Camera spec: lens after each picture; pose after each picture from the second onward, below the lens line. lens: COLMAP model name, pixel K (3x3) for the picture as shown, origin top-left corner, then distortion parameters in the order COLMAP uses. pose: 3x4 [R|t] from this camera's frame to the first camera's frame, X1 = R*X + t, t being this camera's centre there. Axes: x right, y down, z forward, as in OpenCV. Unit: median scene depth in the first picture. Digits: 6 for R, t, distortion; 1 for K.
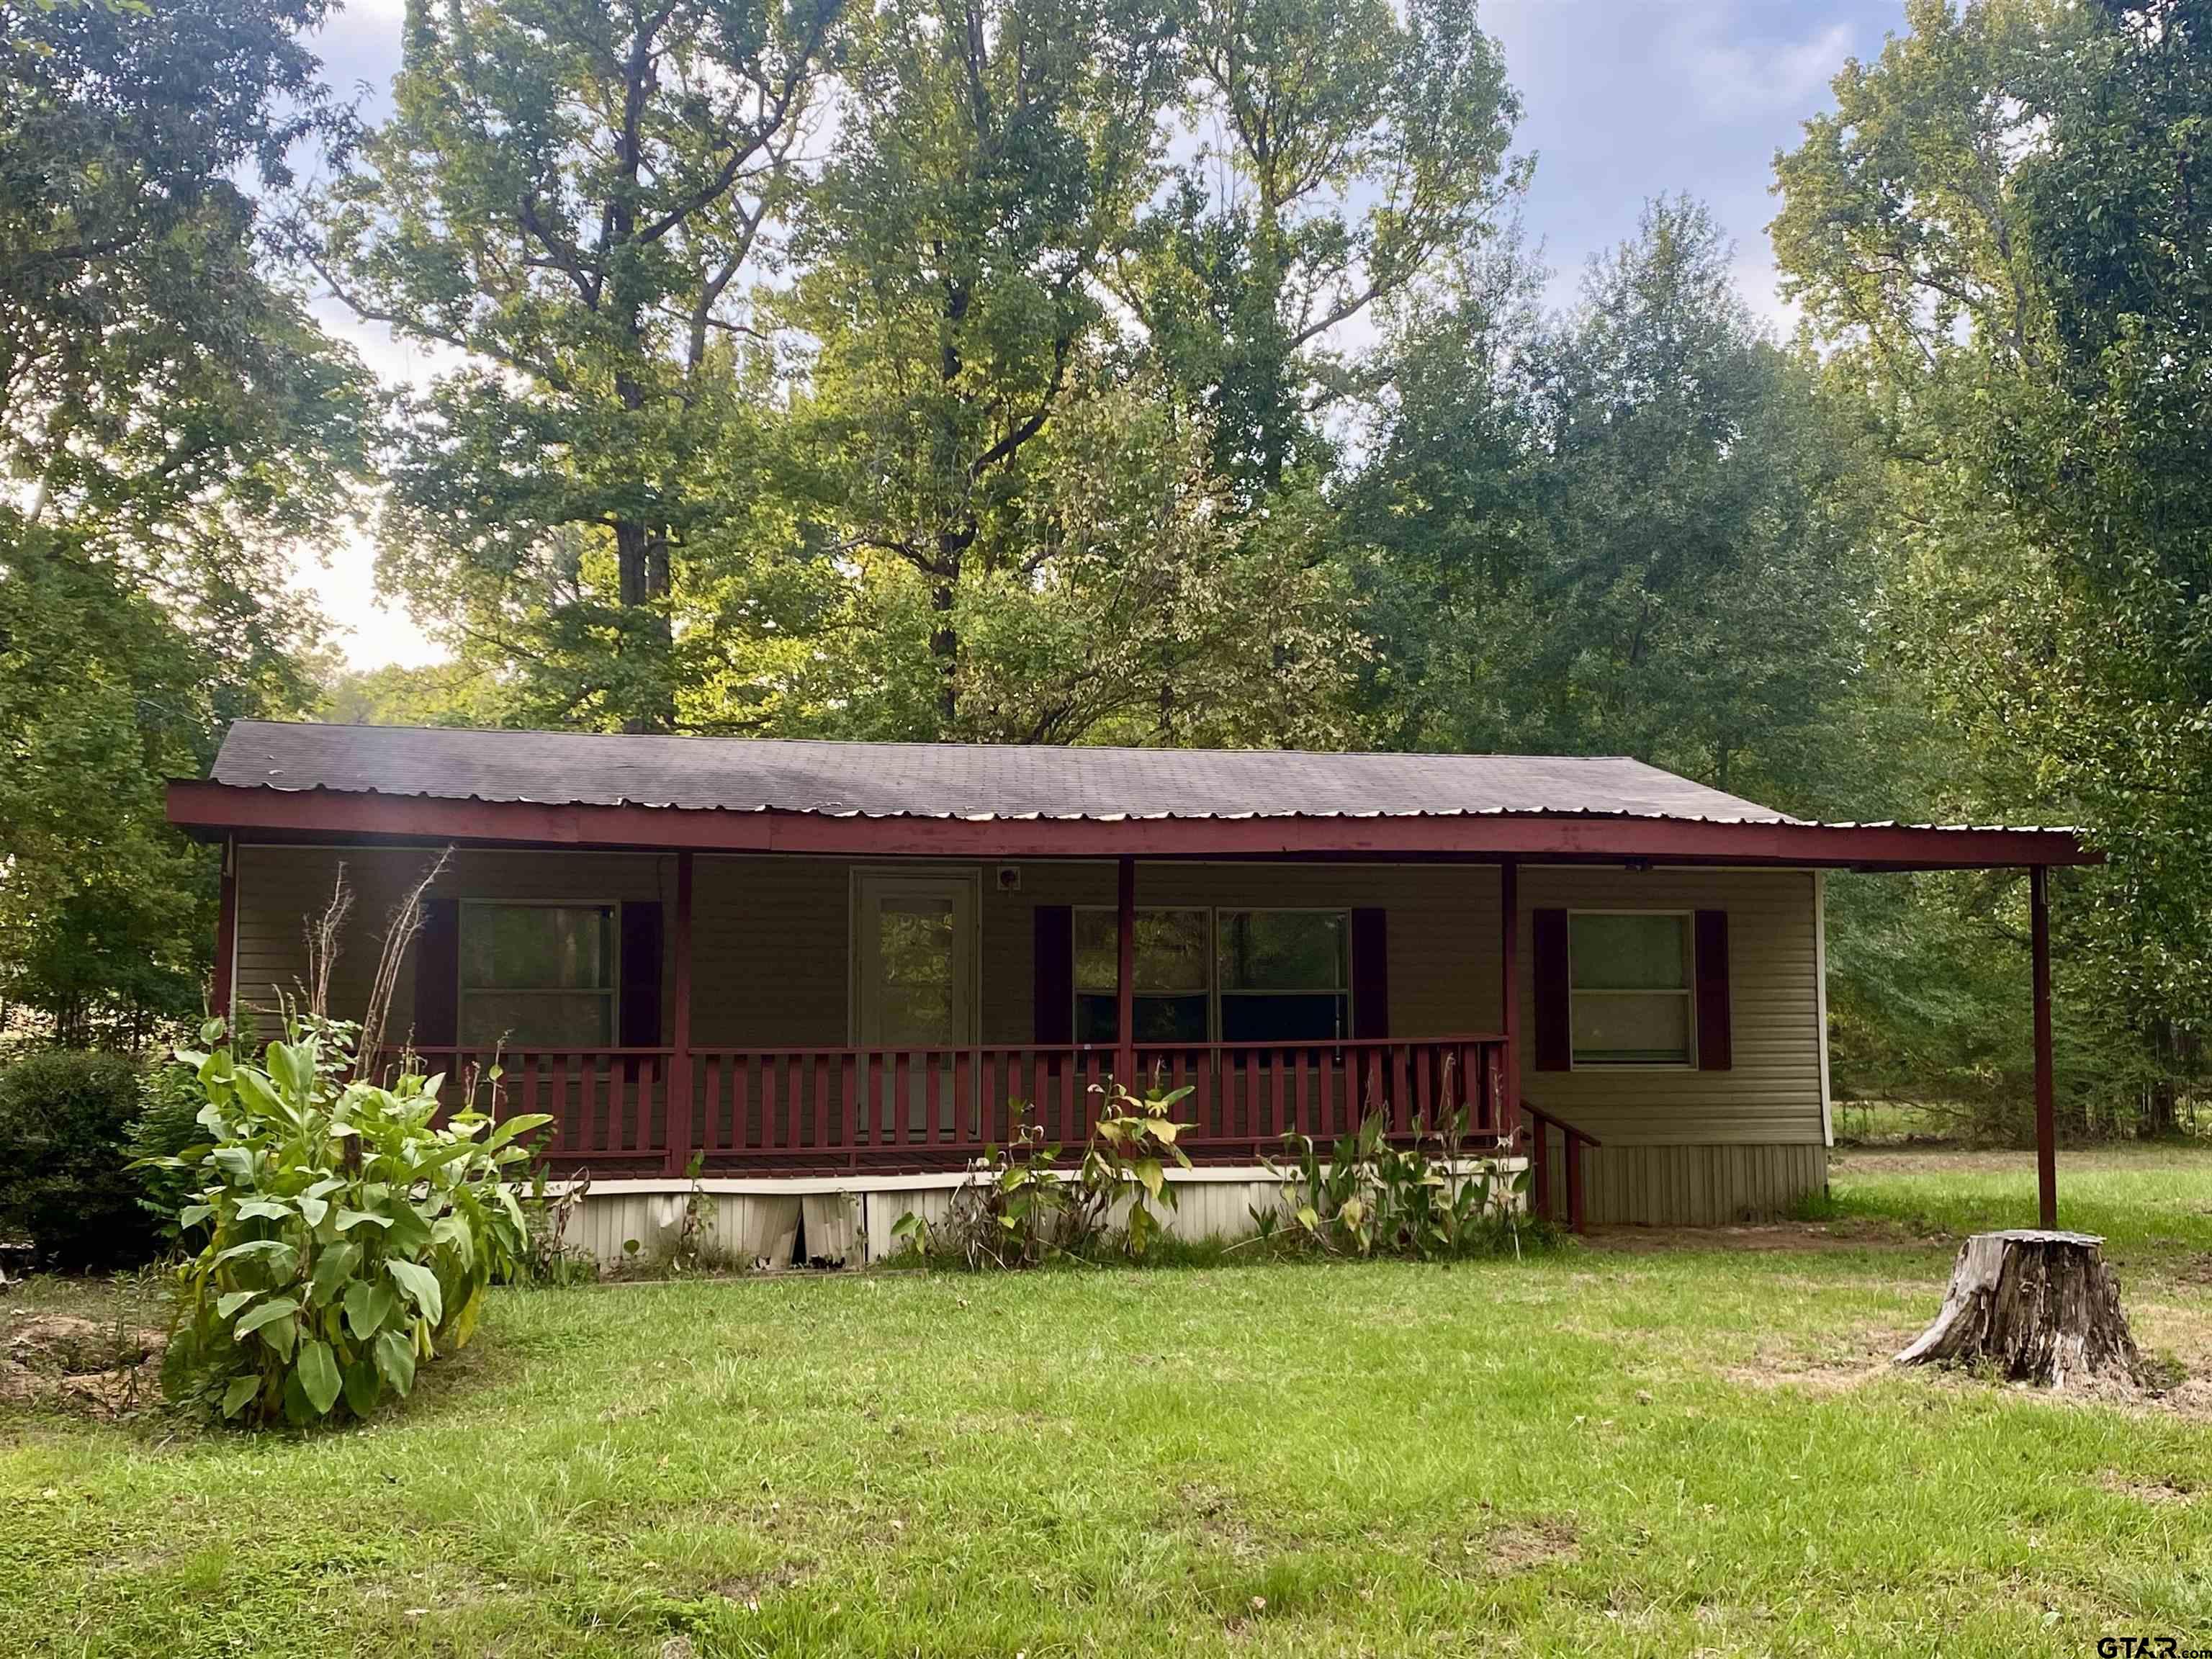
lens RADIAL K [[2566.0, 0, 1107.6], [0, 2566.0, 810.5], [0, 0, 1]] dist [0.226811, 0.000000]
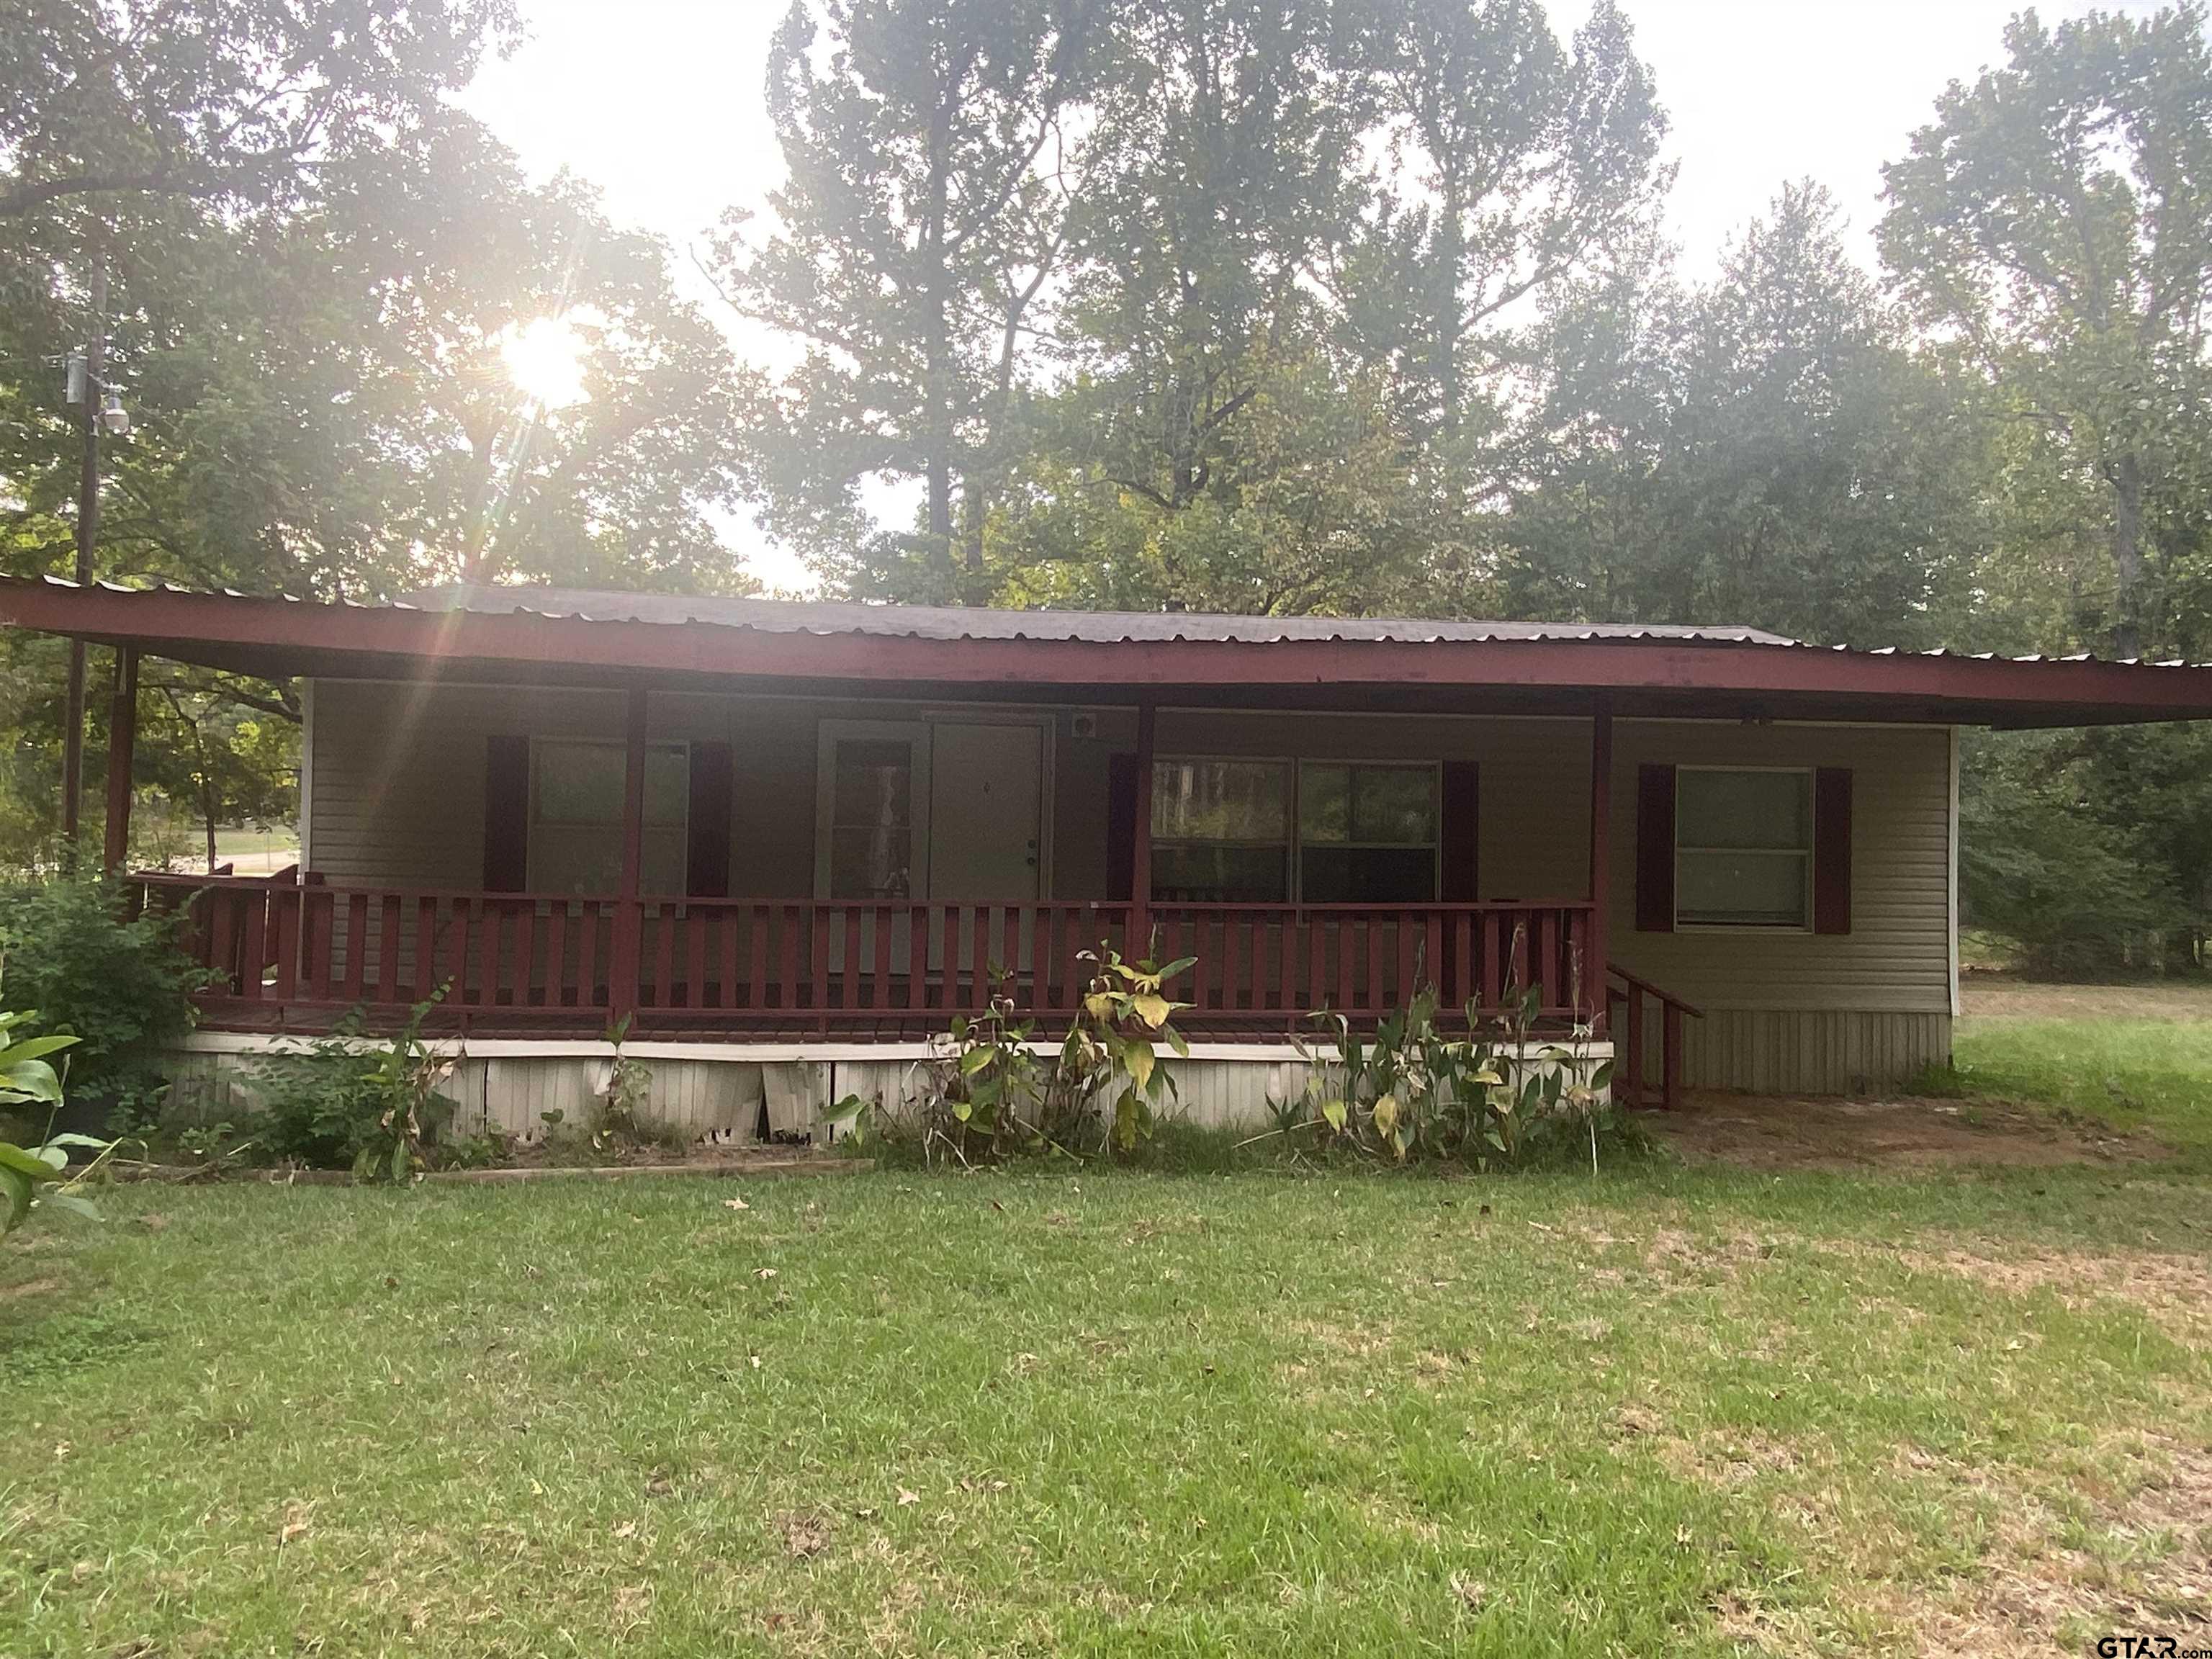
lens RADIAL K [[1657.0, 0, 1104.2], [0, 1657.0, 837.3], [0, 0, 1]] dist [0.096850, -0.039476]
pose [[0.987333, 0.019408, -0.157471, 0.036088], [-0.008192, 0.997402, 0.071564, 0.012141], [0.158451, -0.069367, 0.984927, 0.190591]]
